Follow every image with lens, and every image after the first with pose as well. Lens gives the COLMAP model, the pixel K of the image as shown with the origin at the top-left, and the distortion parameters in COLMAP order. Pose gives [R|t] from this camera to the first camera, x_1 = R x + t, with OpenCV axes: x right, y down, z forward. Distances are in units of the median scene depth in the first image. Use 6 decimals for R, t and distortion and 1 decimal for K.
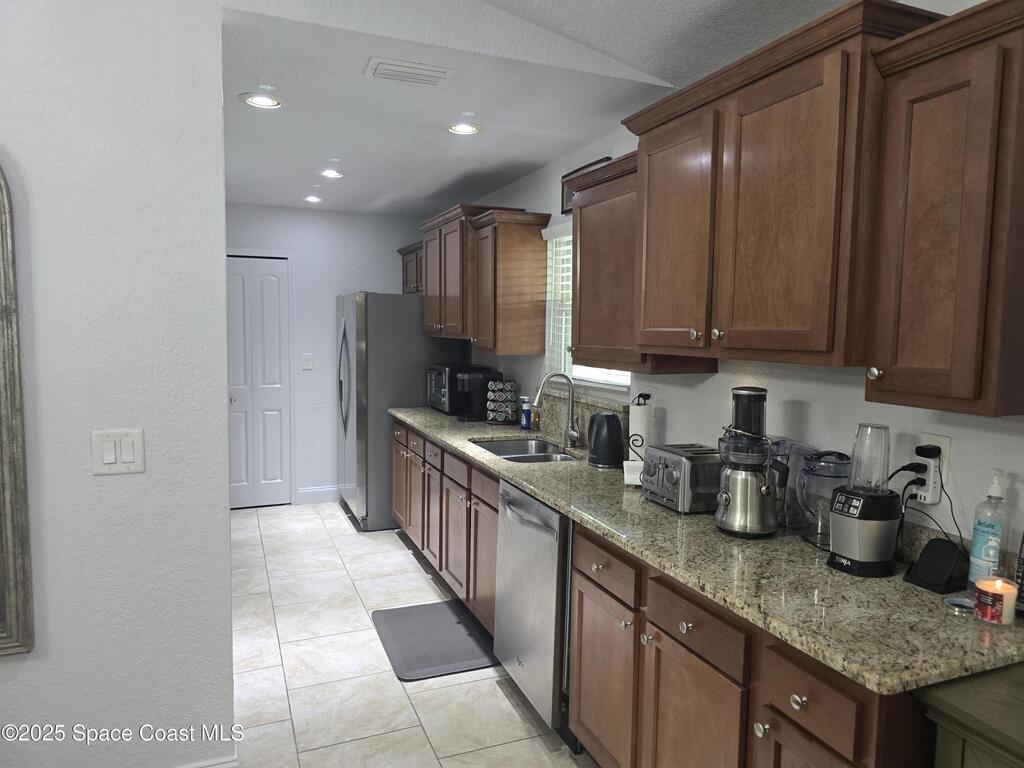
lens RADIAL K [[700.6, 0, 518.2], [0, 700.6, 380.8], [0, 0, 1]] dist [0.070516, -0.062660]
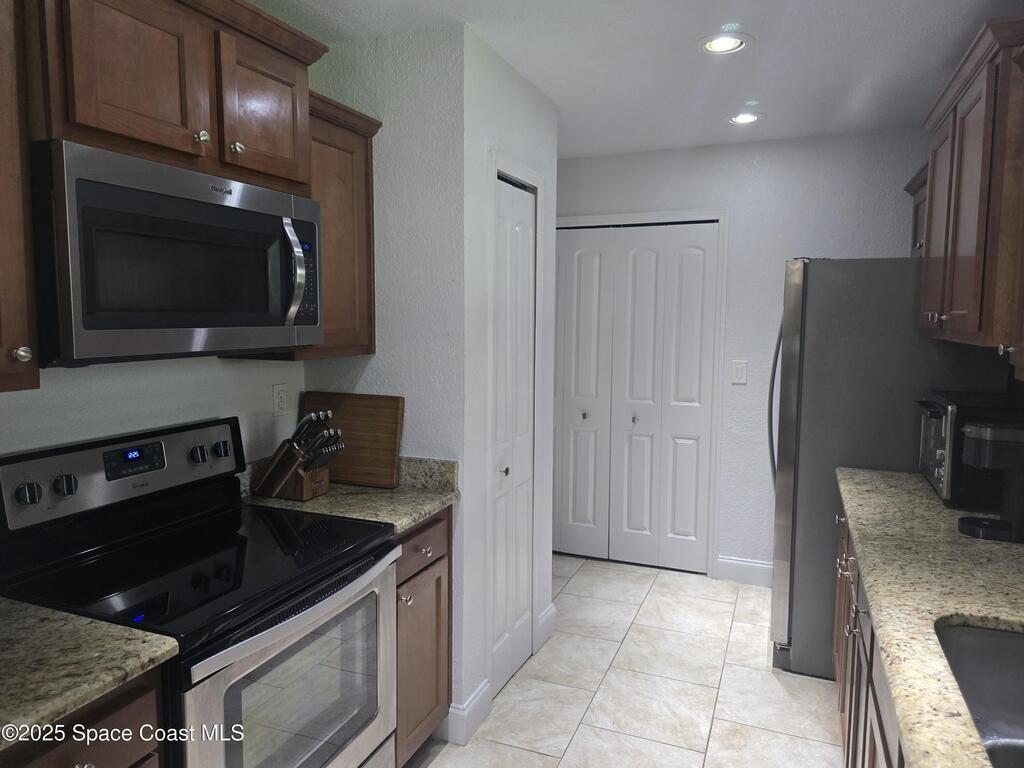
lens RADIAL K [[700.6, 0, 518.2], [0, 700.6, 380.8], [0, 0, 1]] dist [0.070516, -0.062660]
pose [[0.718107, 0.060671, -0.693284, 0.027293], [-0.055044, 0.998023, 0.030324, -0.046068], [0.693753, 0.016386, 0.720027, 0.616377]]
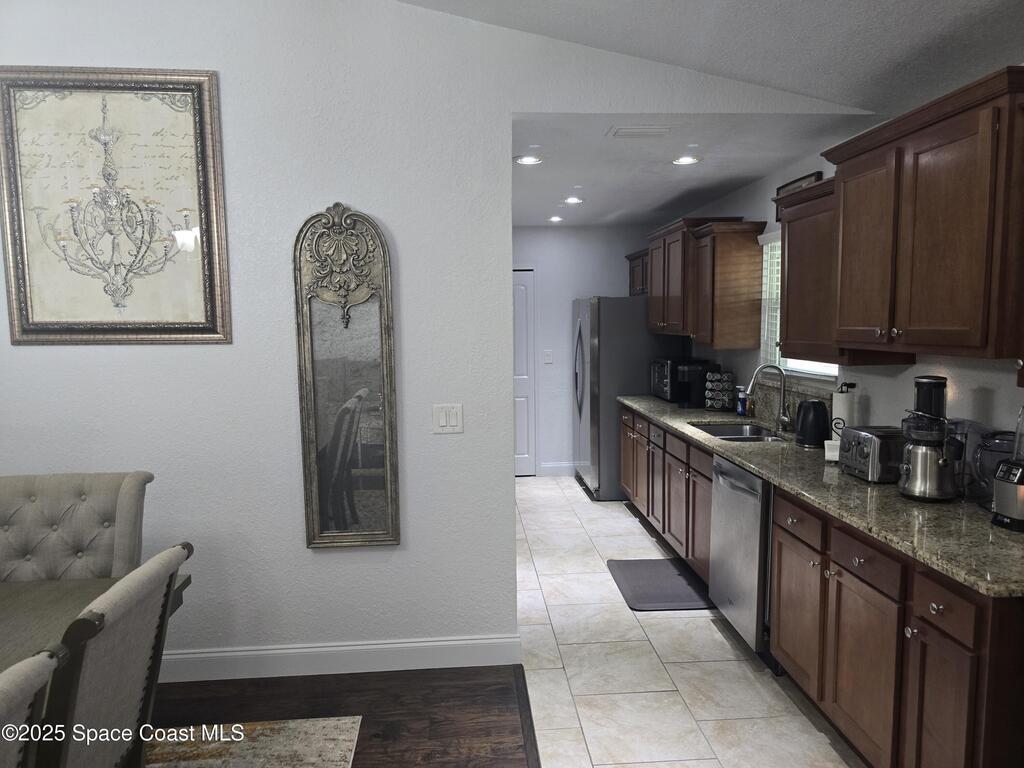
lens RADIAL K [[697.8, 0, 514.9], [0, 697.8, 389.4], [0, 0, 1]] dist [0.076249, -0.071490]
pose [[0.949447, 0.006258, -0.313864, 0.023677], [0.001036, 0.999733, 0.023070, 0.001765], [0.313925, -0.022229, 0.949188, -0.213581]]
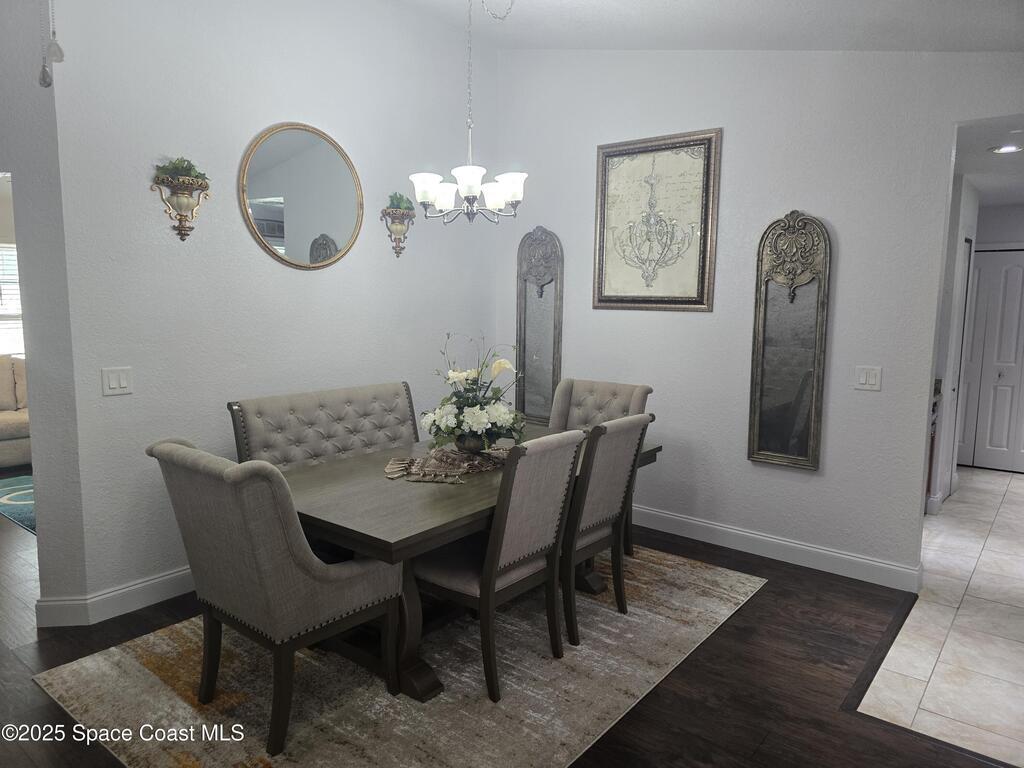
lens RADIAL K [[707.3, 0, 508.4], [0, 707.3, 389.6], [0, 0, 1]] dist [-0.002541, -0.002687]
pose [[0.477274, 0.101198, -0.872908, 0.358742], [-0.071332, 0.994530, 0.076297, 0.032133], [0.875855, 0.025851, 0.481882, -0.422983]]
